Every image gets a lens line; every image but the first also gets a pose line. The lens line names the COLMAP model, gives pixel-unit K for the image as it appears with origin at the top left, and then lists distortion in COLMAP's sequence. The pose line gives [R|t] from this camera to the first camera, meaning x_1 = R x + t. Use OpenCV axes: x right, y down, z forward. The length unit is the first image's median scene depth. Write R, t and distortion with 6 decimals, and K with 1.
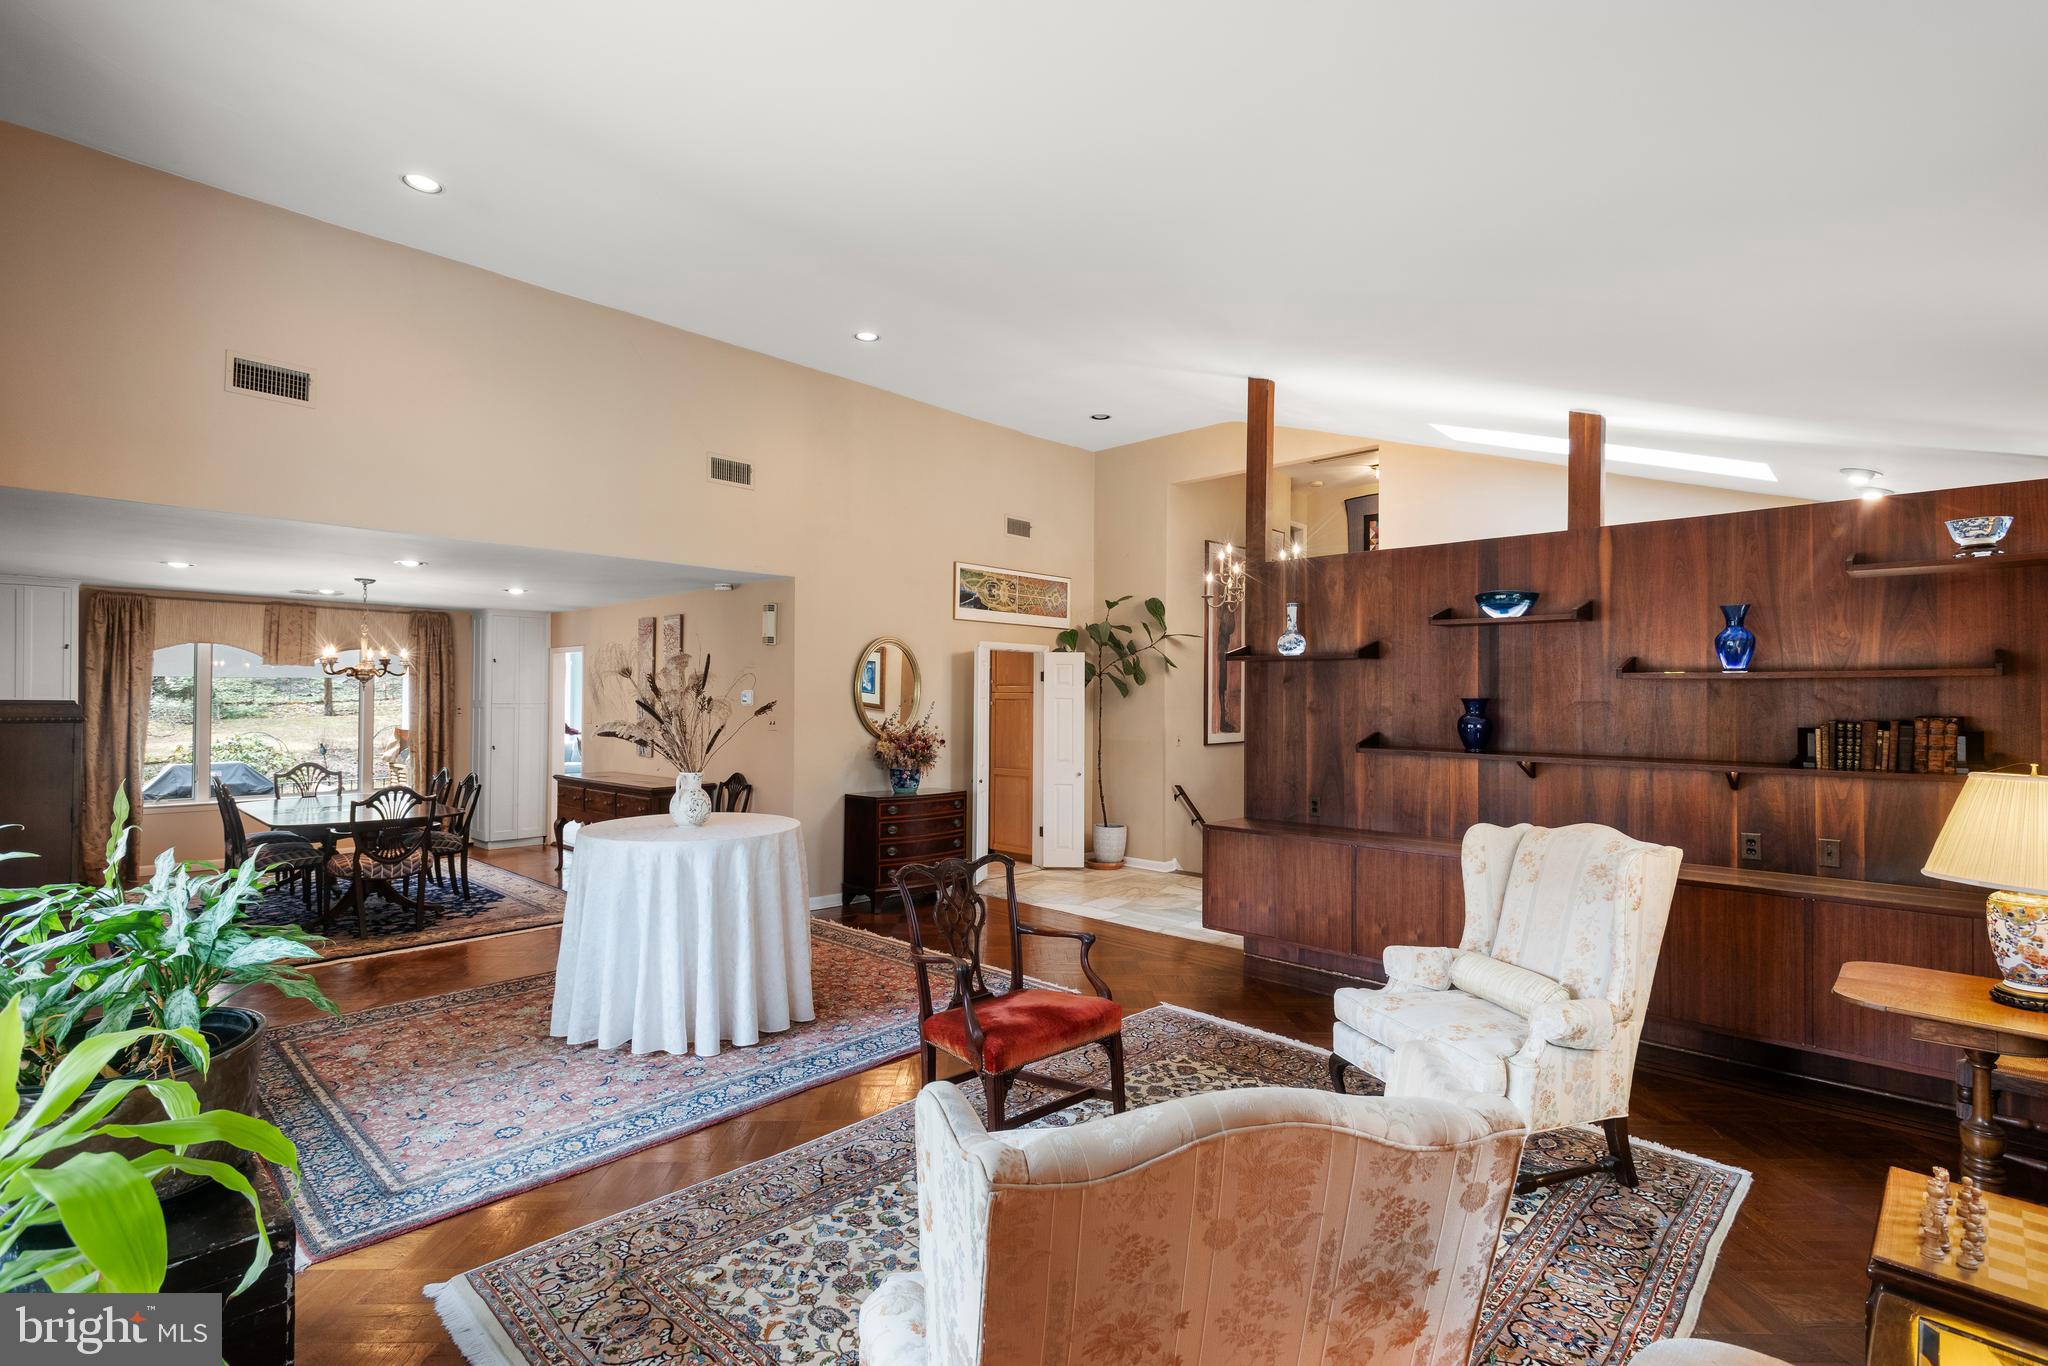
lens RADIAL K [[964.9, 0, 1028.1], [0, 964.9, 703.7], [0, 0, 1]] dist [0.016165, -0.002014]
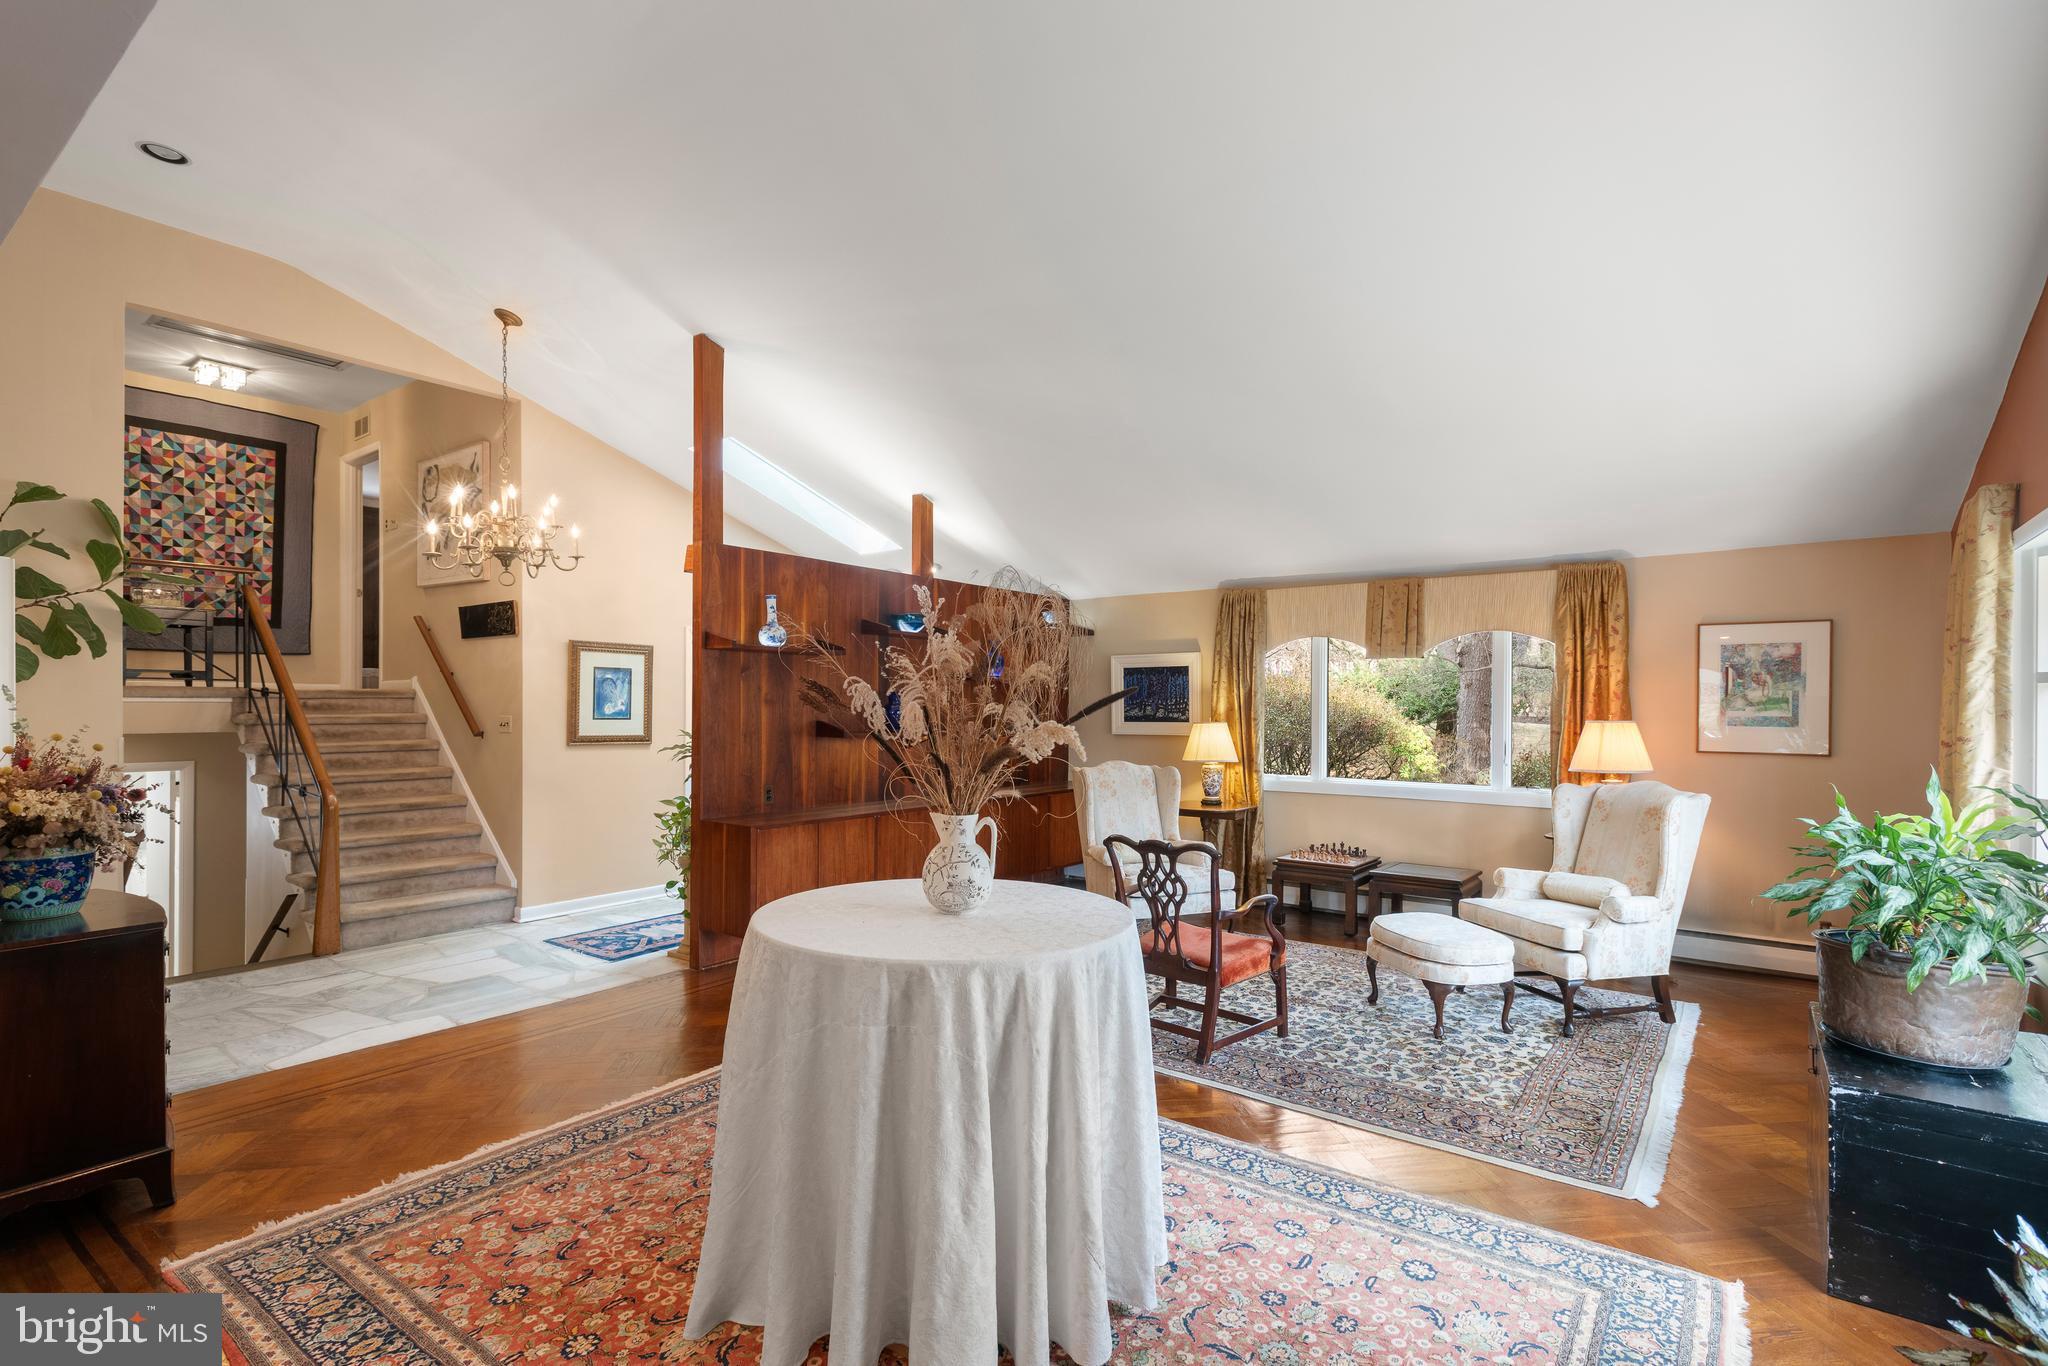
lens RADIAL K [[964.9, 0, 1028.1], [0, 964.9, 703.7], [0, 0, 1]] dist [0.016165, -0.002014]
pose [[-0.120989, -0.005350, 0.992639, -0.764613], [-0.001180, 0.999986, 0.005245, 0.003643], [-0.992653, -0.000536, -0.120994, 0.860374]]
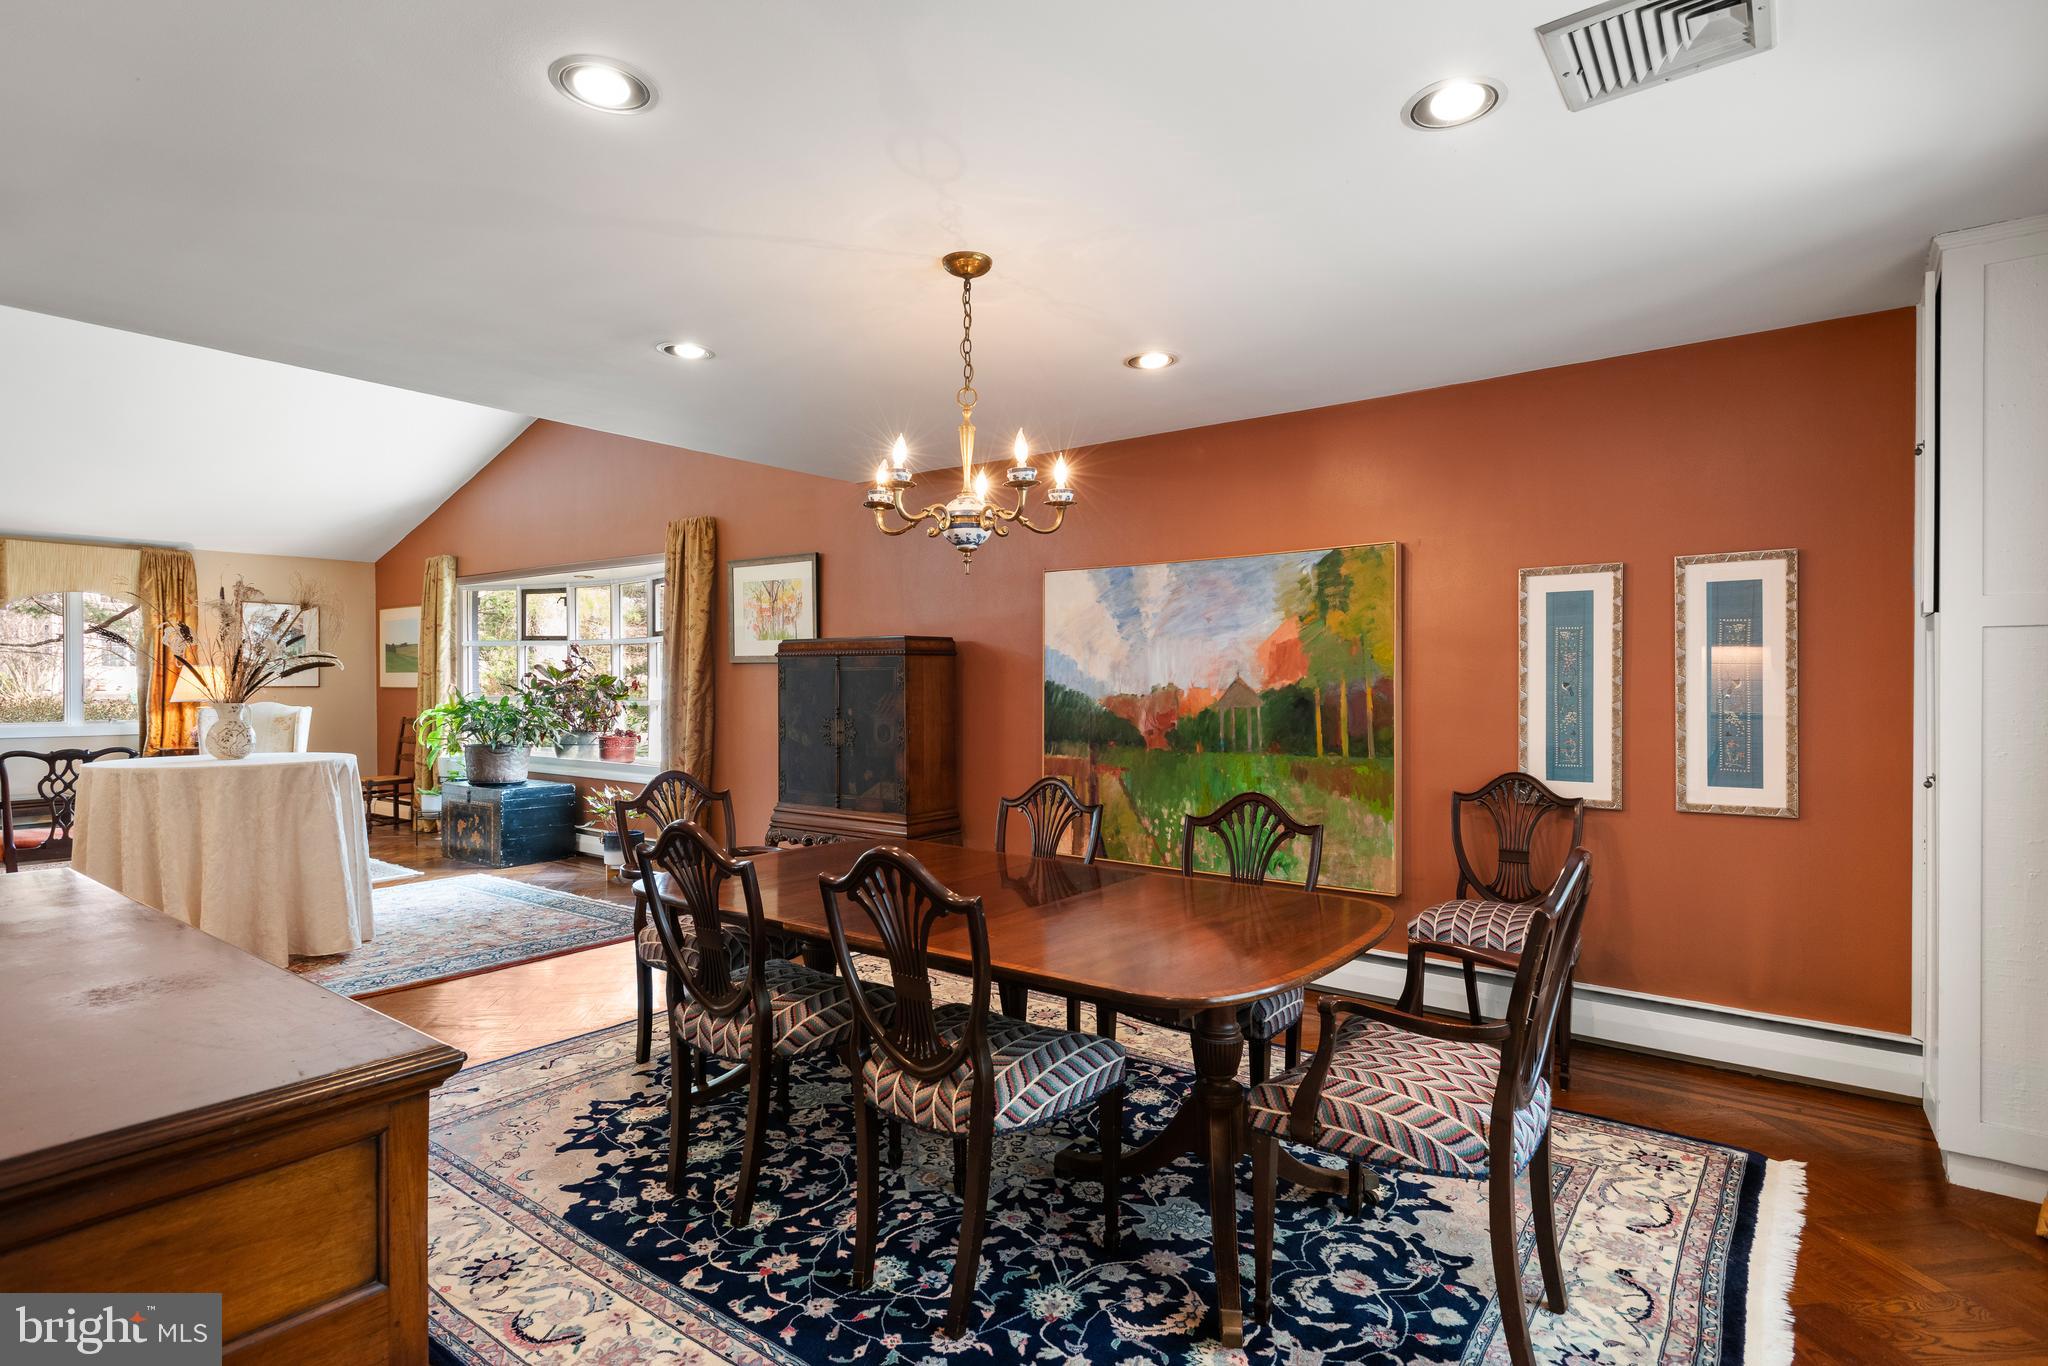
lens RADIAL K [[1043.7, 0, 1024.0], [0, 1043.7, 683.0], [0, 0, 1]] dist [0.002173, 0.000442]
pose [[-0.992796, -0.007199, -0.119601, -0.853972], [-0.007888, 0.999955, 0.005292, 0.032616], [0.119557, 0.006197, -0.992808, 1.794239]]
